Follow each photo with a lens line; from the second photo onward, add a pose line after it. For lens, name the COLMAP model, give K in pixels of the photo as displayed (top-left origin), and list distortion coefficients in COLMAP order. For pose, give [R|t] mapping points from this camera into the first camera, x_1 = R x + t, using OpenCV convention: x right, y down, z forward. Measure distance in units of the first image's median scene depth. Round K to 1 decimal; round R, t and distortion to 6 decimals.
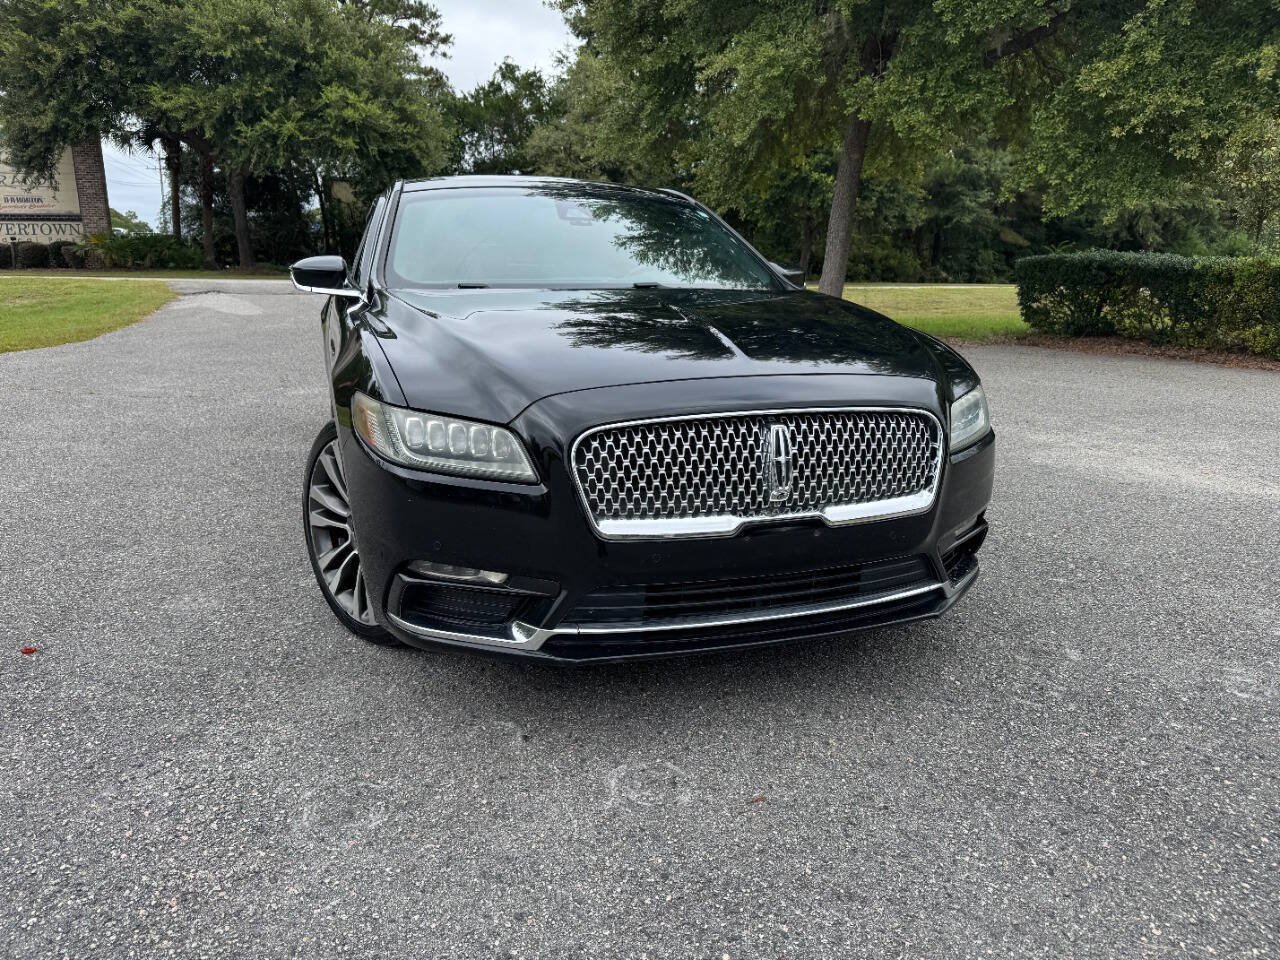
lens RADIAL K [[916.8, 0, 626.9], [0, 916.8, 480.9], [0, 0, 1]] dist [0.024617, -0.023152]
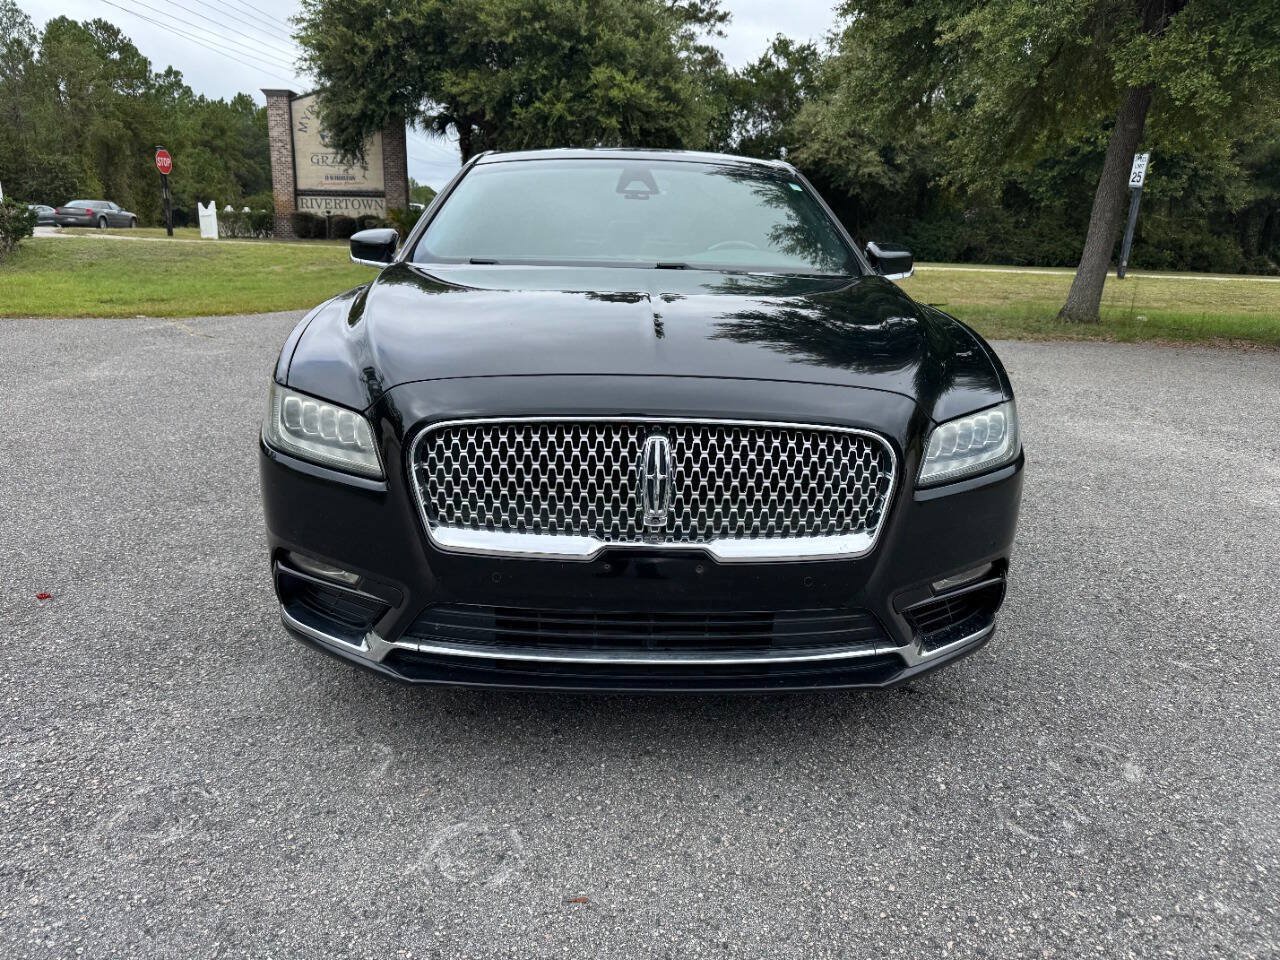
lens RADIAL K [[916.8, 0, 638.3], [0, 916.8, 468.4], [0, 0, 1]] dist [0.024617, -0.023152]
pose [[0.960935, 0.084445, -0.263578, 0.074063], [-0.082379, 0.996422, 0.018902, -0.009443], [0.264231, 0.003549, 0.964453, 0.047561]]
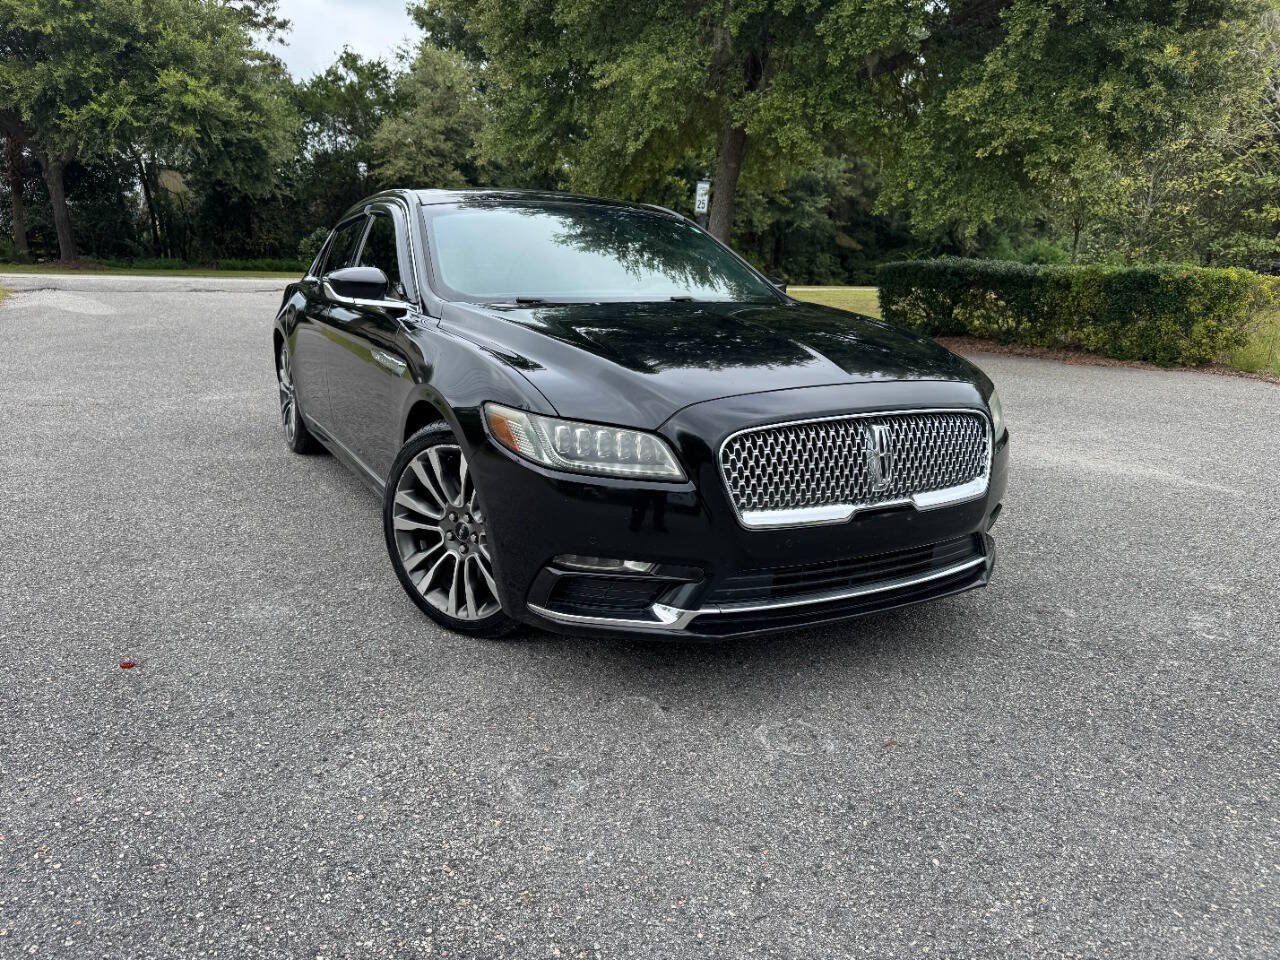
lens RADIAL K [[916.8, 0, 628.6], [0, 916.8, 485.3], [0, 0, 1]] dist [0.024617, -0.023152]
pose [[0.985152, -0.030293, 0.168993, -0.073340], [0.029043, 0.999529, 0.009866, -0.001278], [-0.169213, -0.004812, 0.985568, -0.020844]]
